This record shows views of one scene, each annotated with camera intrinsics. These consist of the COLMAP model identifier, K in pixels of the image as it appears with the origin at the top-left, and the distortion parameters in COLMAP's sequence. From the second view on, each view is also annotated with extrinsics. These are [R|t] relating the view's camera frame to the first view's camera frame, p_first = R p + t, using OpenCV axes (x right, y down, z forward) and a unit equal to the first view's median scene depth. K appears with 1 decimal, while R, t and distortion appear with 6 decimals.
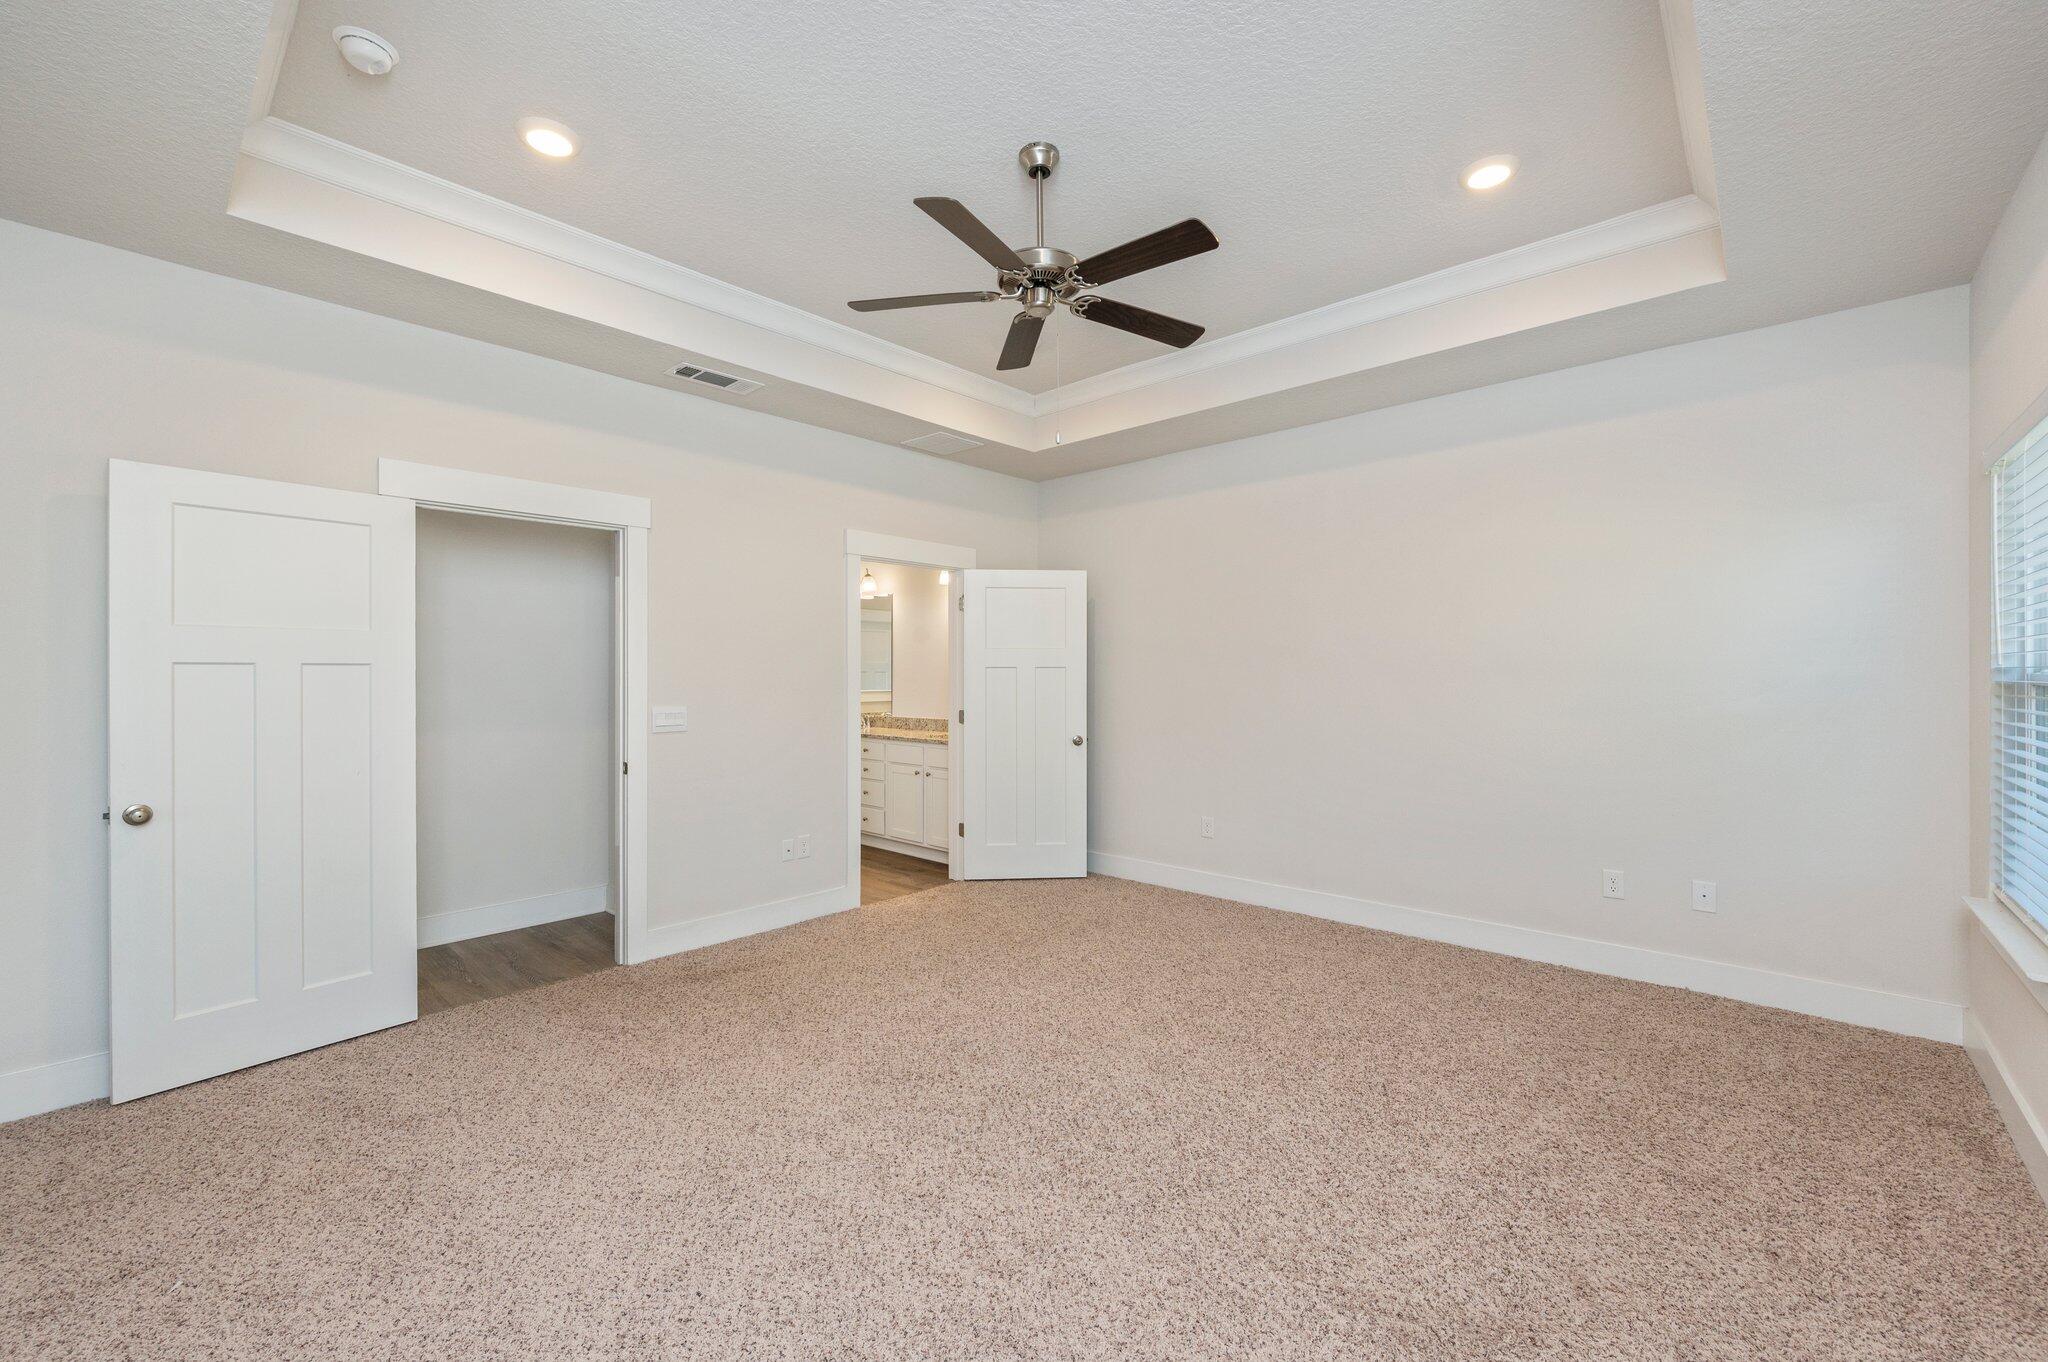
lens RADIAL K [[843.5, 0, 1020.4], [0, 843.5, 676.4], [0, 0, 1]] dist [0.000672, -0.000010]
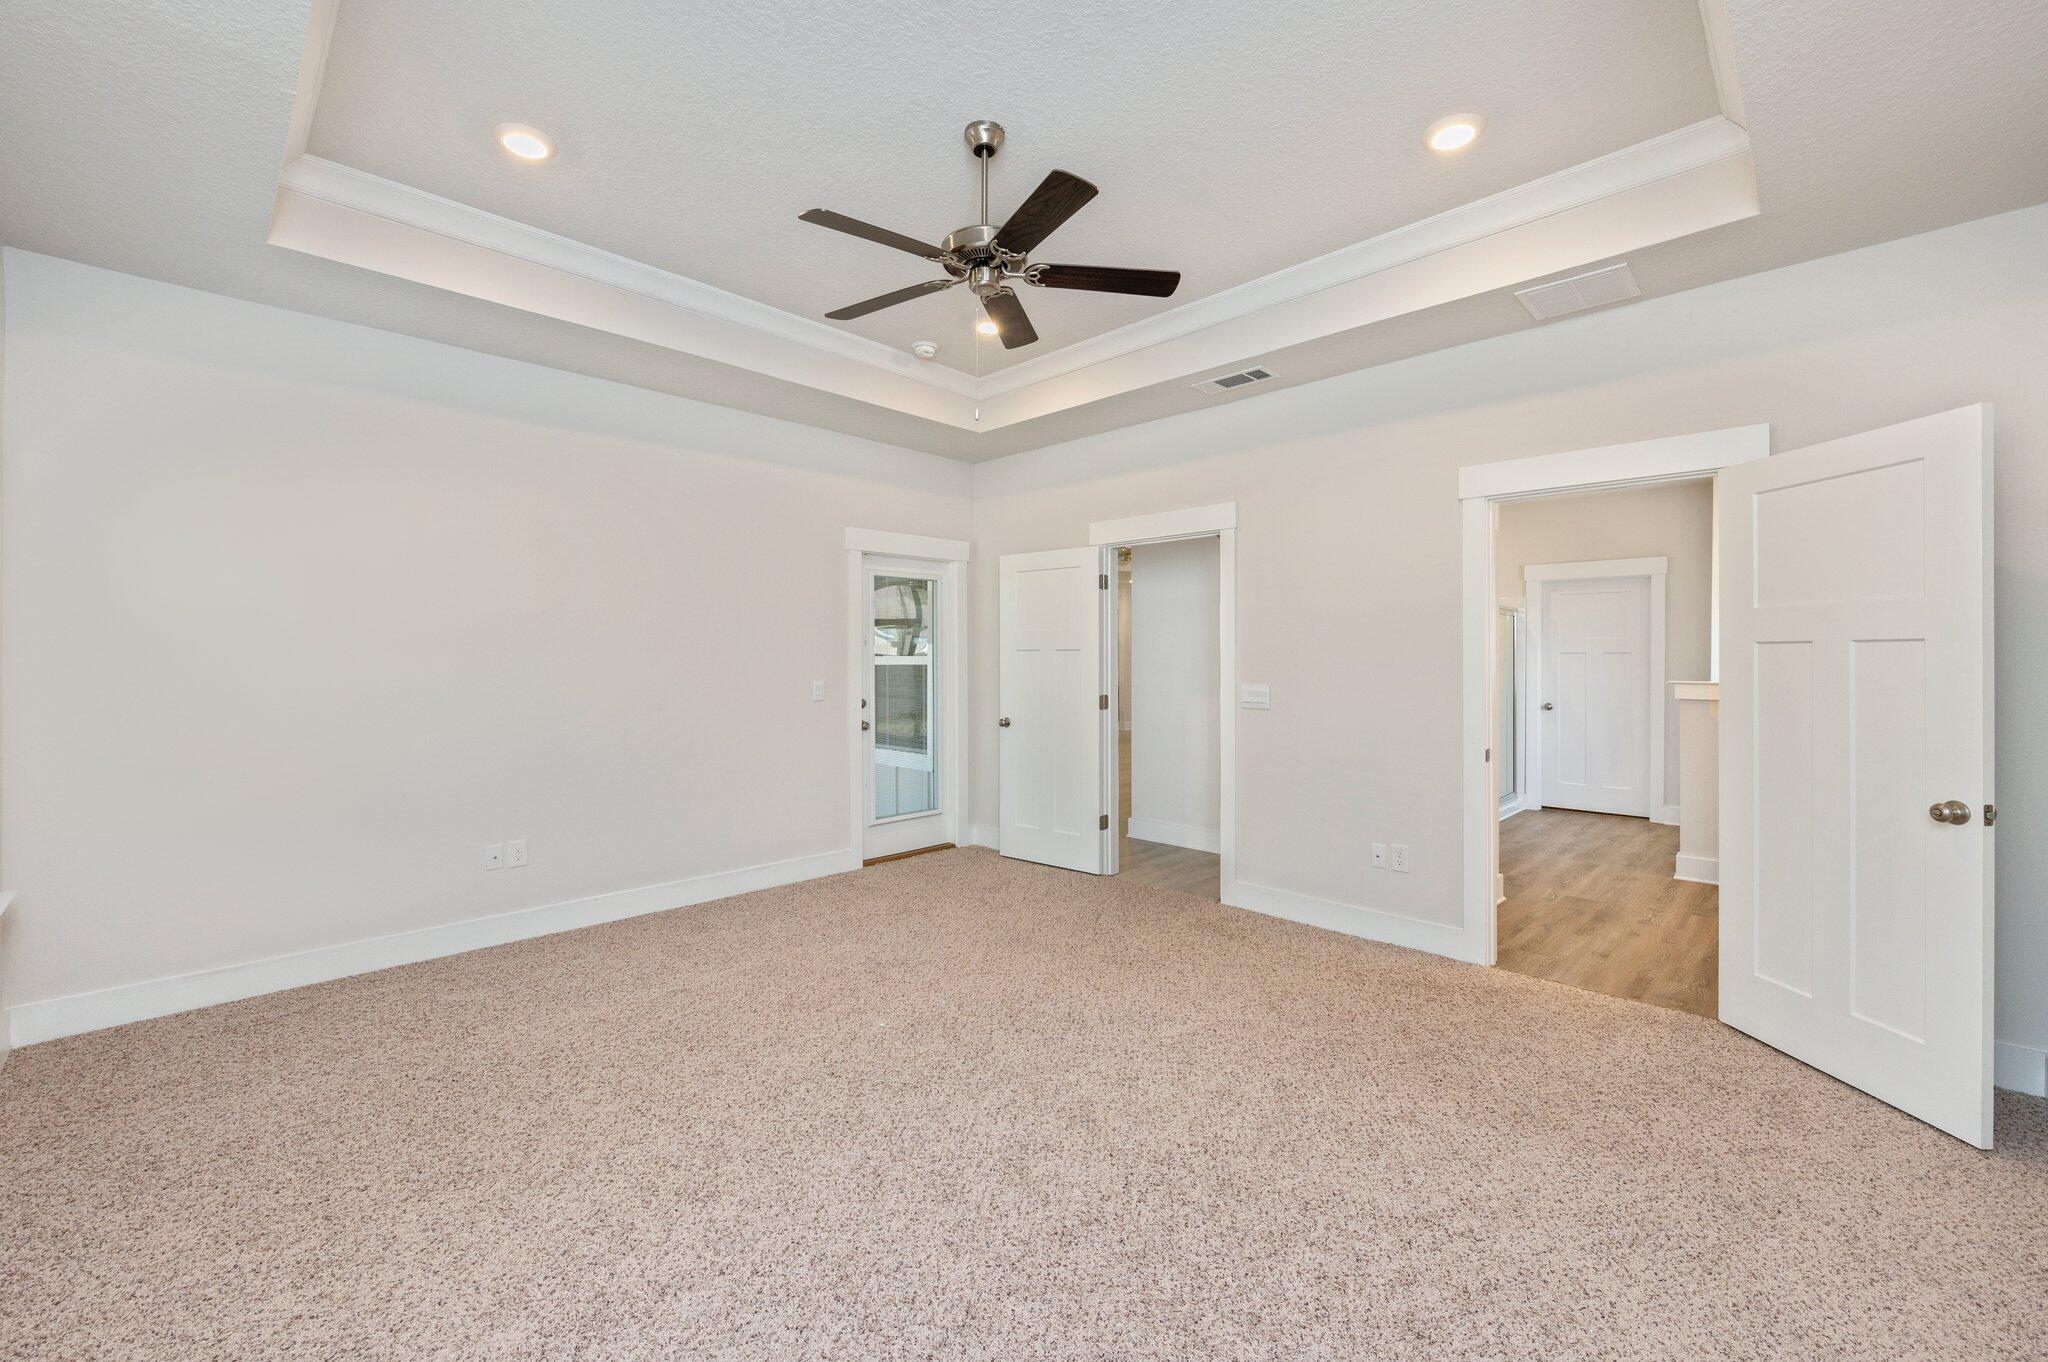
lens RADIAL K [[843.5, 0, 1011.9], [0, 843.5, 662.9], [0, 0, 1]] dist [0.000672, -0.000010]
pose [[-0.054714, 0.005677, -0.998486, 0.700900], [-0.004810, 0.999971, 0.005949, 0.001822], [0.998490, 0.005128, -0.054685, 0.749018]]
